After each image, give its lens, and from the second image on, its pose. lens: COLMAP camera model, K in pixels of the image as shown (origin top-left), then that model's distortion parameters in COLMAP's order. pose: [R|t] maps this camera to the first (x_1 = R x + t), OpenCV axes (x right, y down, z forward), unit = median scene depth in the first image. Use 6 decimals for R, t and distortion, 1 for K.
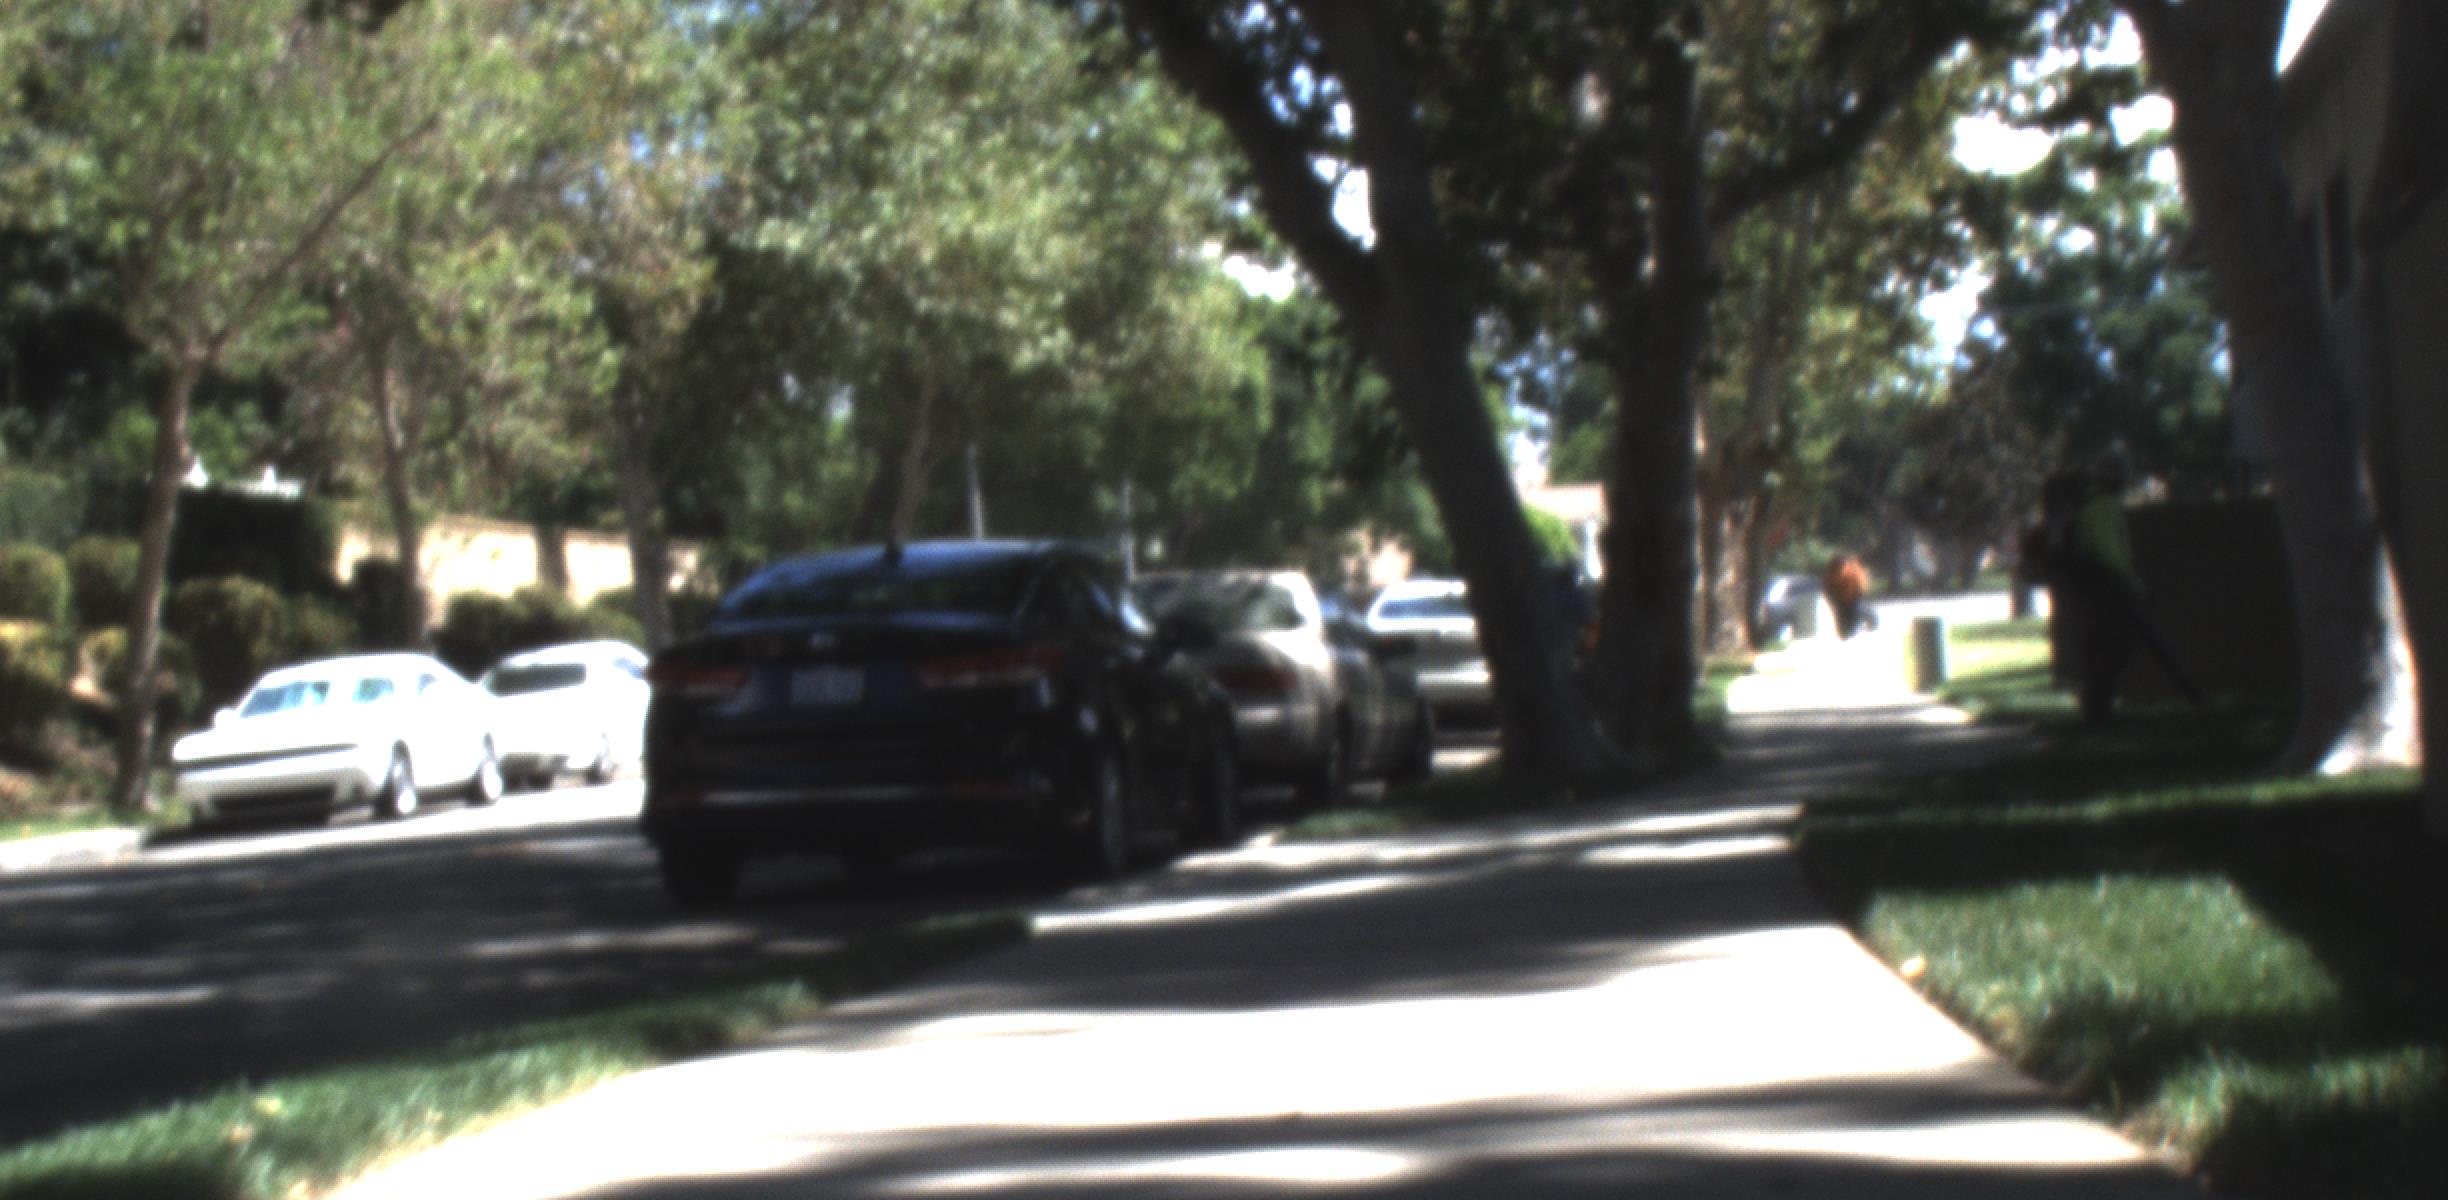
lens RADIAL K [[5374.1, 0, 1242.6], [0, 5374.1, 622.2], [0, 0, 1]] dist [-0.007220, 0.000000]
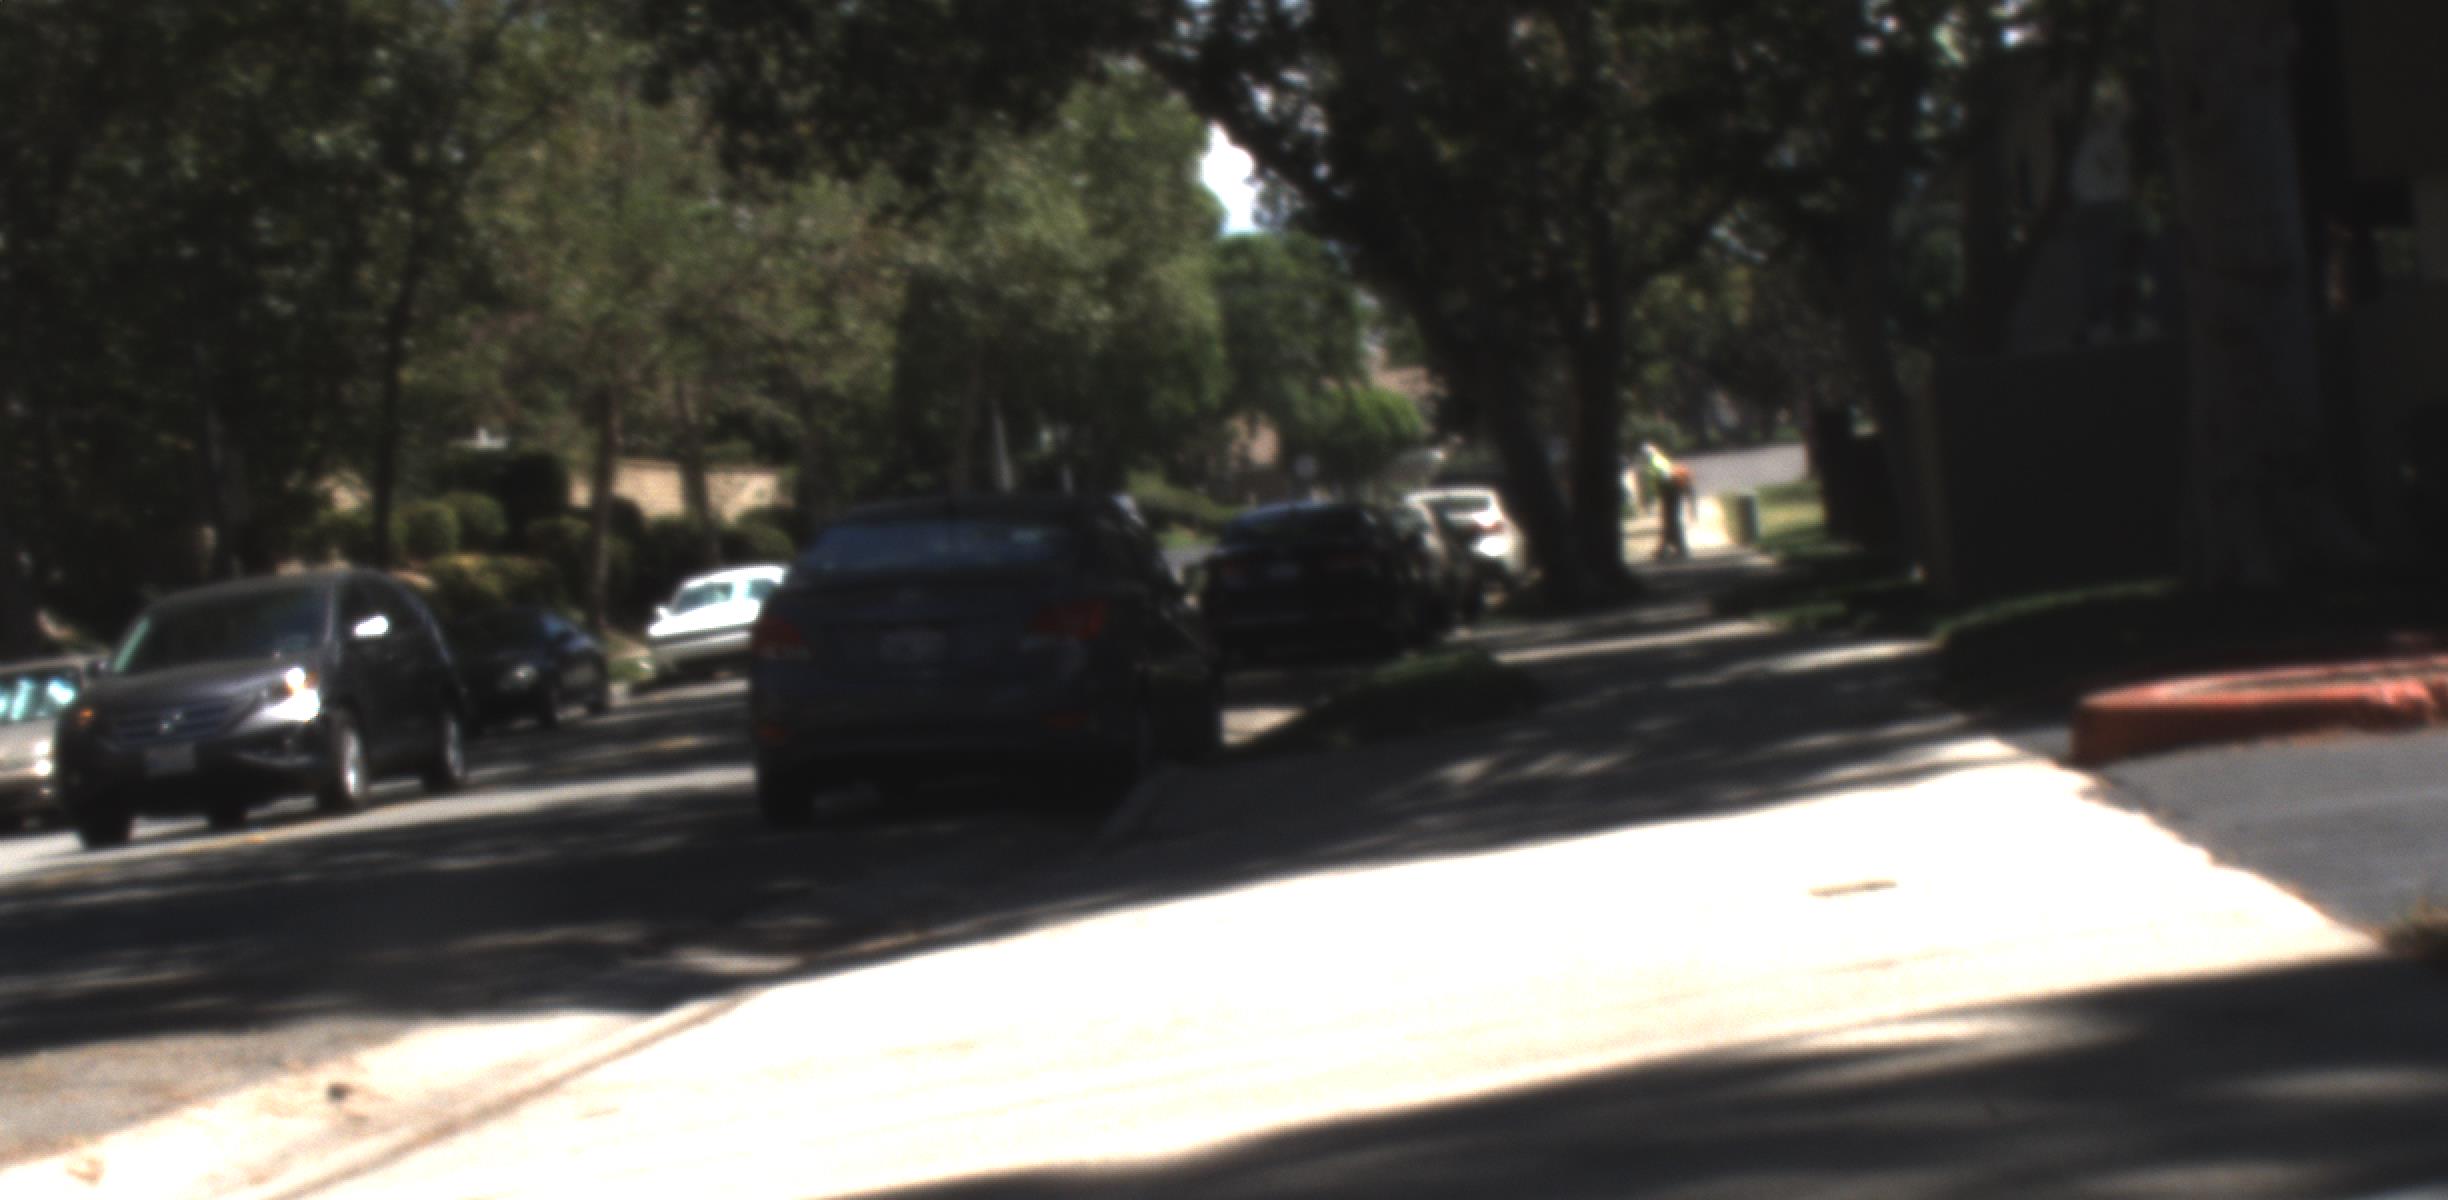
lens RADIAL K [[5374.1, 0, 1236.9], [0, 5374.1, 588.2], [0, 0, 1]] dist [-0.007220, 0.000000]
pose [[0.998391, -0.045049, 0.034448, -0.055383], [0.044402, 0.998827, 0.019320, -0.008219], [-0.035278, -0.017759, 0.999220, -0.409771]]
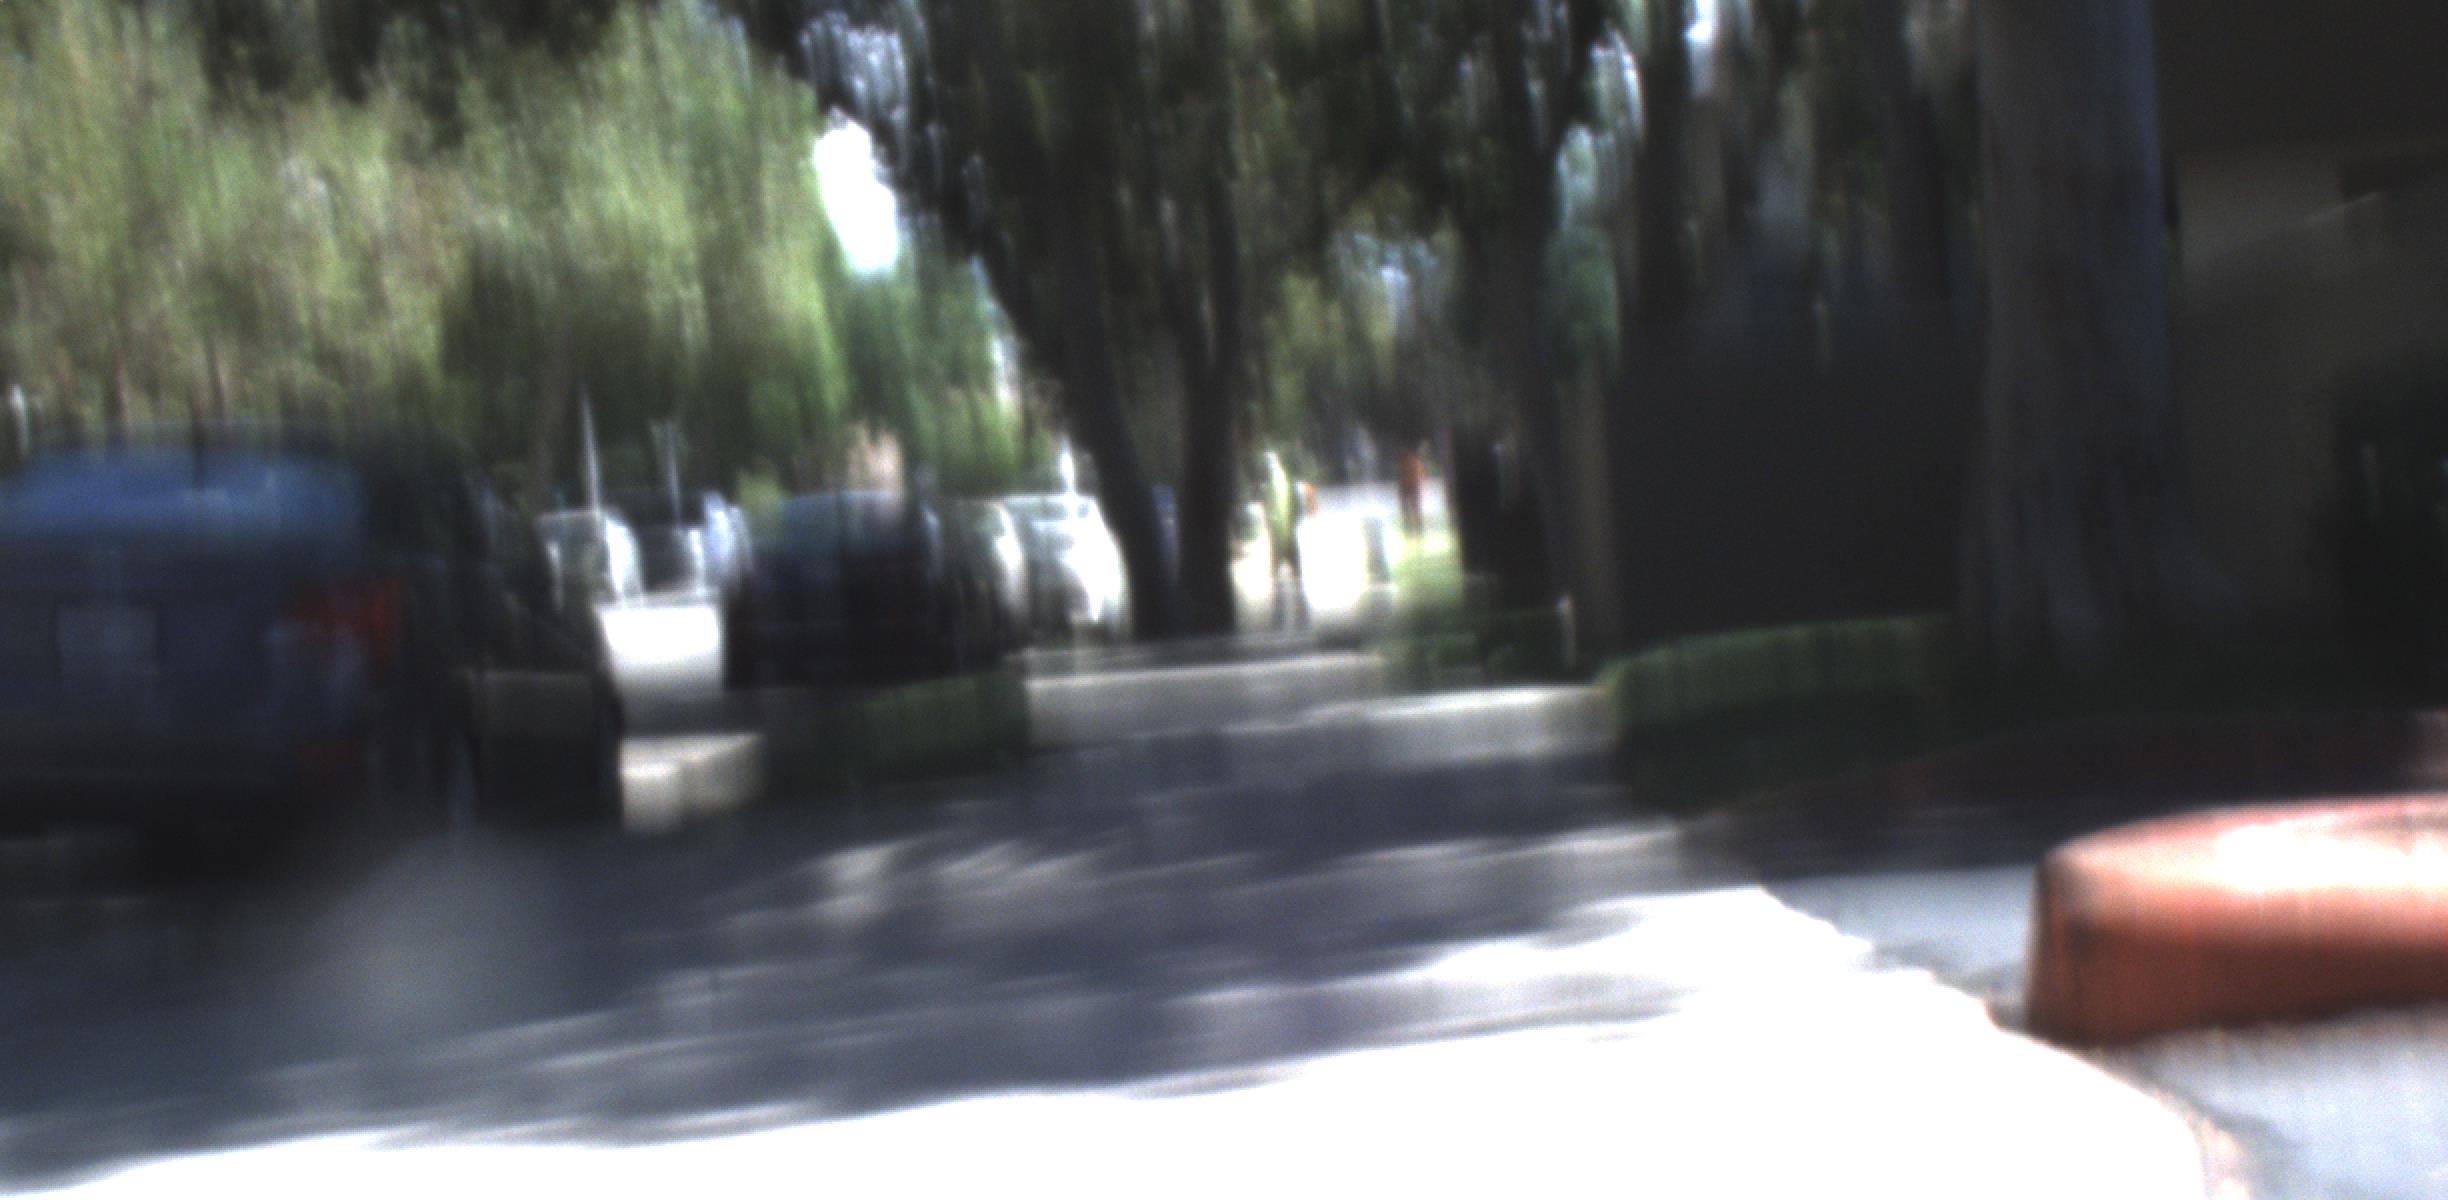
lens RADIAL K [[5374.1, 0, 1232.5], [0, 5374.1, 605.5], [0, 0, 1]] dist [-0.007220, 0.000000]
pose [[0.994832, 0.003523, 0.101469, -0.039575], [-0.005404, 0.999818, 0.018269, -0.004527], [-0.101386, -0.018723, 0.994671, -0.301766]]
